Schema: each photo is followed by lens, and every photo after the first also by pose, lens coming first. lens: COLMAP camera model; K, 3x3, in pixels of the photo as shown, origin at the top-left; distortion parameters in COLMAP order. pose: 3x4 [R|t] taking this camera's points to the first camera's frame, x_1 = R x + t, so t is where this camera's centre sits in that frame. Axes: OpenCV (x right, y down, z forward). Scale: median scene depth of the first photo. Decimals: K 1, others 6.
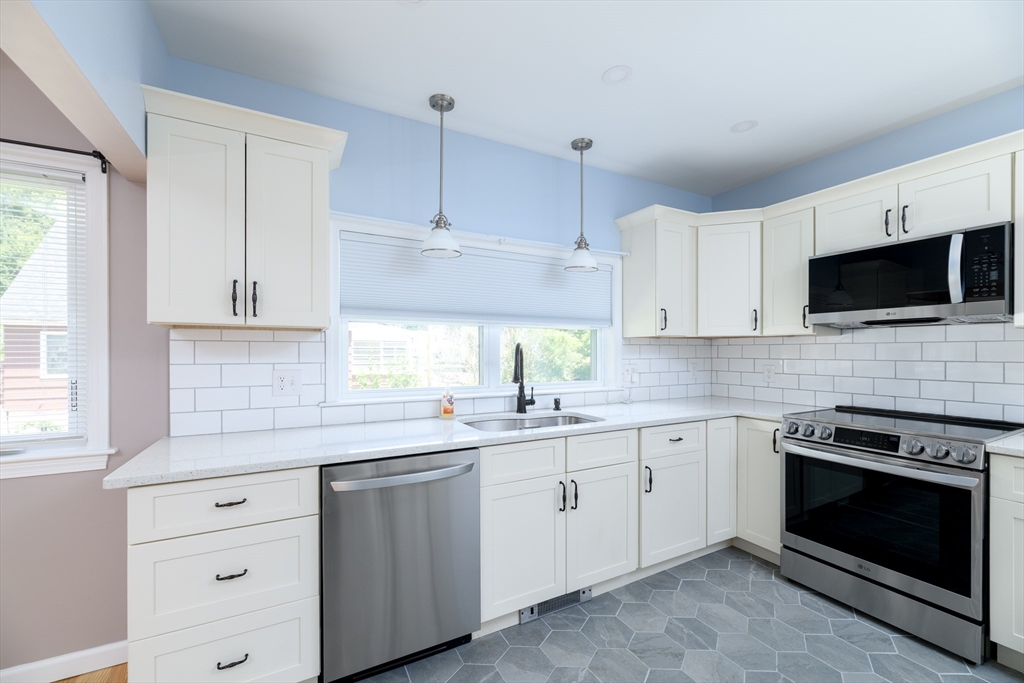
lens RADIAL K [[414.7, 0, 510.9], [0, 414.7, 348.1], [0, 0, 1]] dist [0.002492, 0.000413]
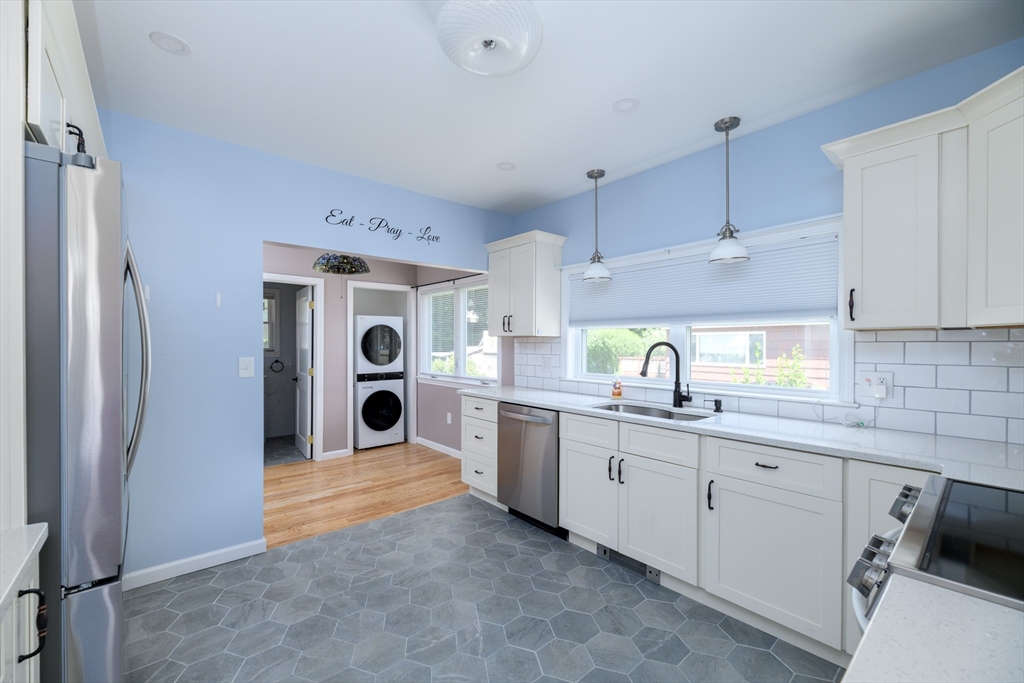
lens RADIAL K [[414.7, 0, 513.2], [0, 414.7, 345.3], [0, 0, 1]] dist [0.002492, 0.000413]
pose [[0.229079, 0.002567, -0.973404, 1.159698], [0.003753, 0.999987, 0.003520, -0.010146], [0.973401, -0.004459, 0.229066, 0.406594]]
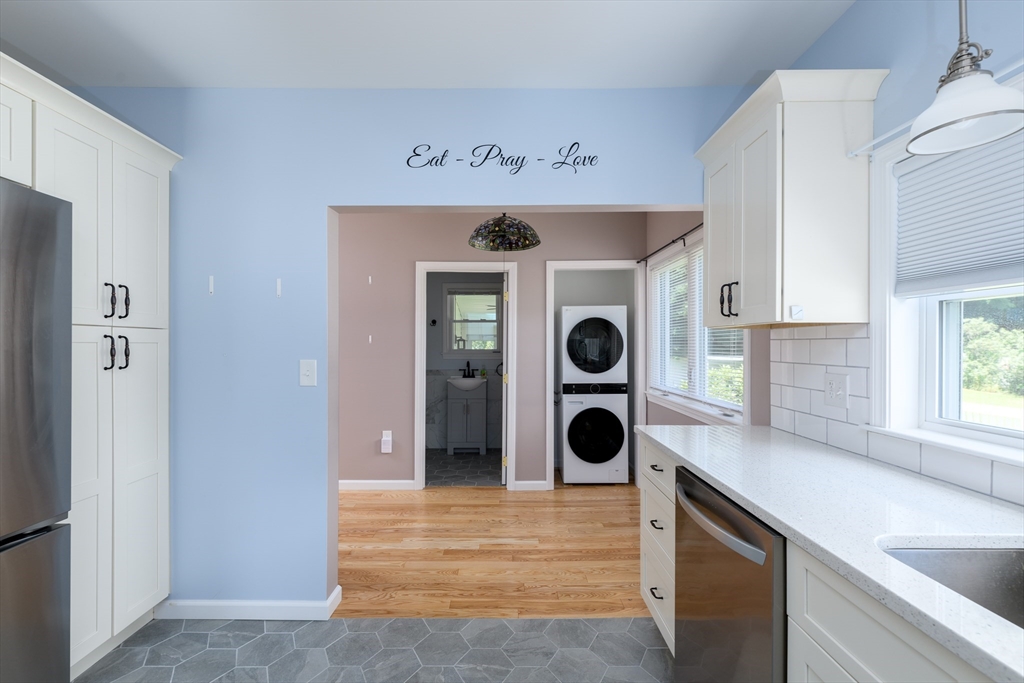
lens RADIAL K [[459.1, 0, 507.4], [0, 459.1, 343.7], [0, 0, 1]] dist [0.003482, -0.000801]
pose [[-0.465708, -0.003875, -0.884930, 0.506806], [0.003628, 0.999974, -0.006288, -0.002097], [0.884931, -0.006139, -0.465682, 0.807029]]
